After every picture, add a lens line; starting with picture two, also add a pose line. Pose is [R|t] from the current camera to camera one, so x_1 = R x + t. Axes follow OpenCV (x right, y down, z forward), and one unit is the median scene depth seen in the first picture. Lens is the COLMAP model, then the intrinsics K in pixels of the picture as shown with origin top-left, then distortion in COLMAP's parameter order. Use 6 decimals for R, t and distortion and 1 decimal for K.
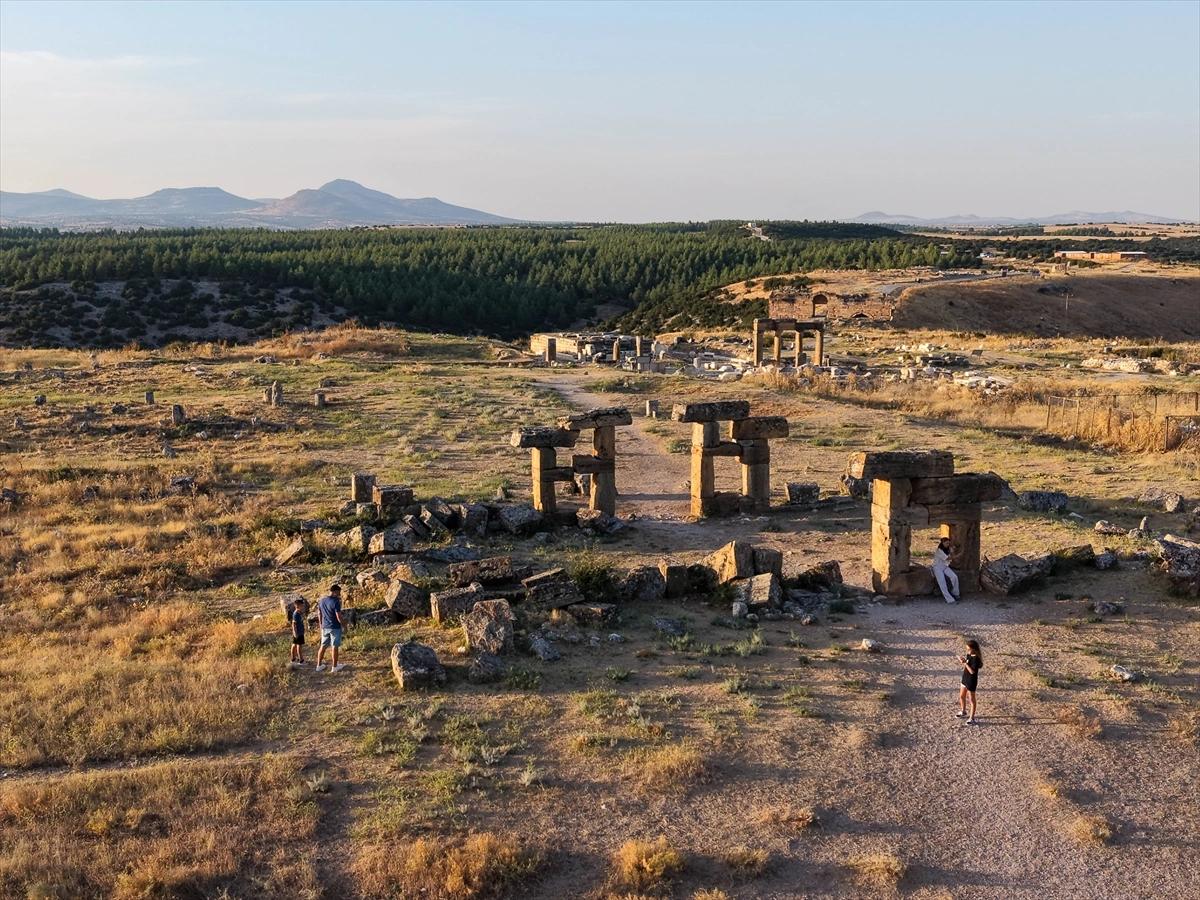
lens RADIAL K [[1589.3, 0, 597.0], [0, 1589.3, 444.2], [0, 0, 1]] dist [0.224669, -0.798869]
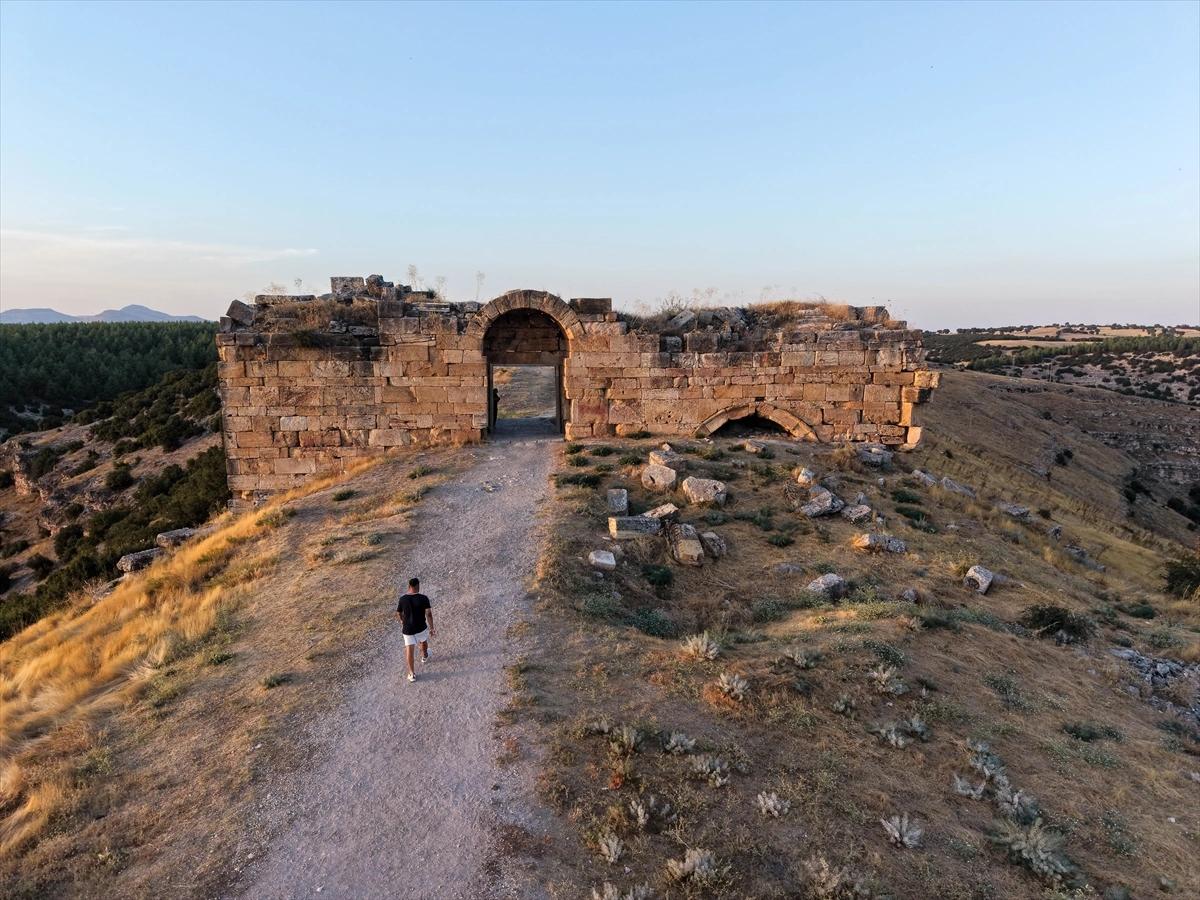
lens RADIAL K [[884.7, 0, 600.3], [0, 884.7, 453.3], [0, 0, 1]] dist [0.062436, -0.060375]
pose [[0.952417, -0.041970, 0.301895, 0.083513], [0.040023, 0.999119, 0.012634, -0.056174], [-0.302159, 0.000050, 0.953258, 0.644891]]
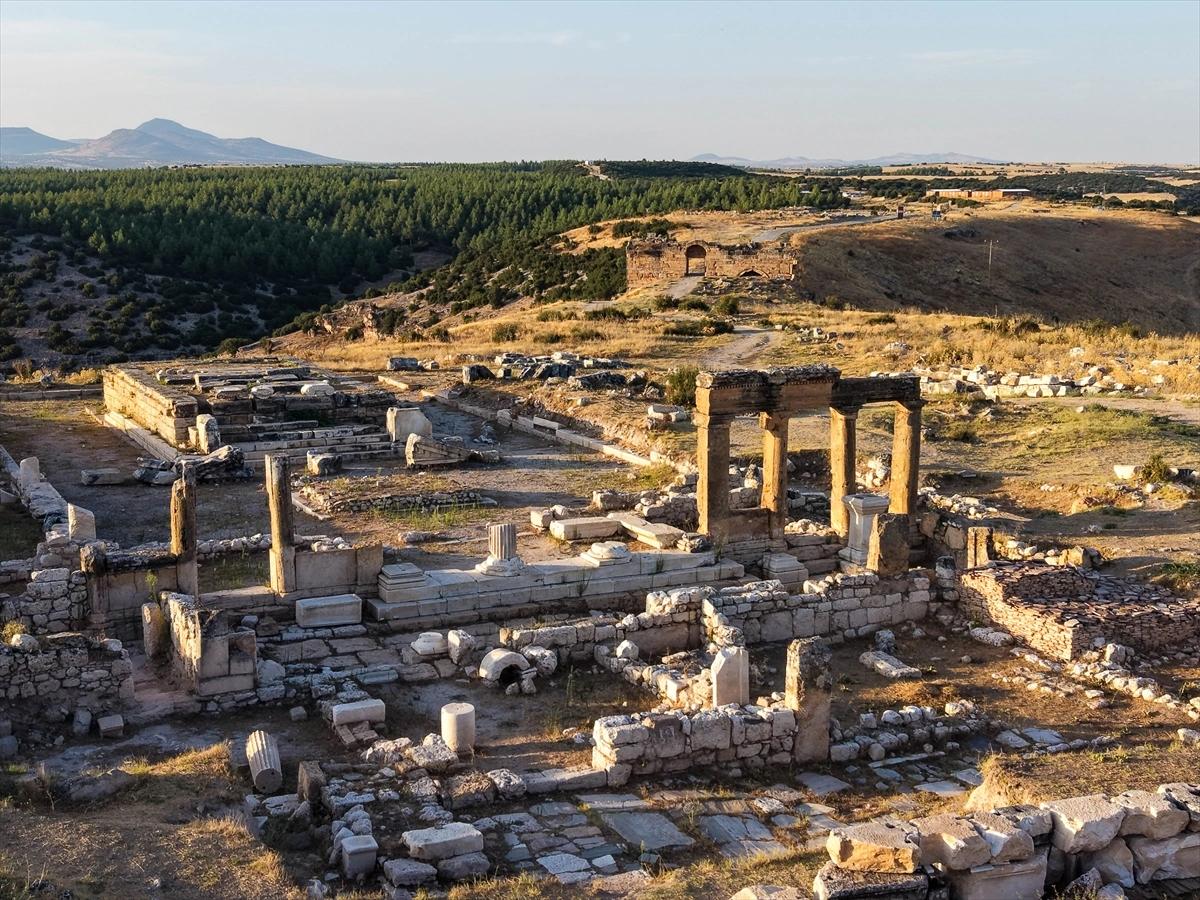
lens RADIAL K [[1589.3, 0, 597.0], [0, 1589.3, 444.2], [0, 0, 1]] dist [0.224669, -0.798869]
pose [[0.994746, -0.019879, 0.100424, 0.014175], [0.016332, 0.999218, 0.036021, -0.021185], [-0.101062, -0.034192, 0.994292, 0.198143]]
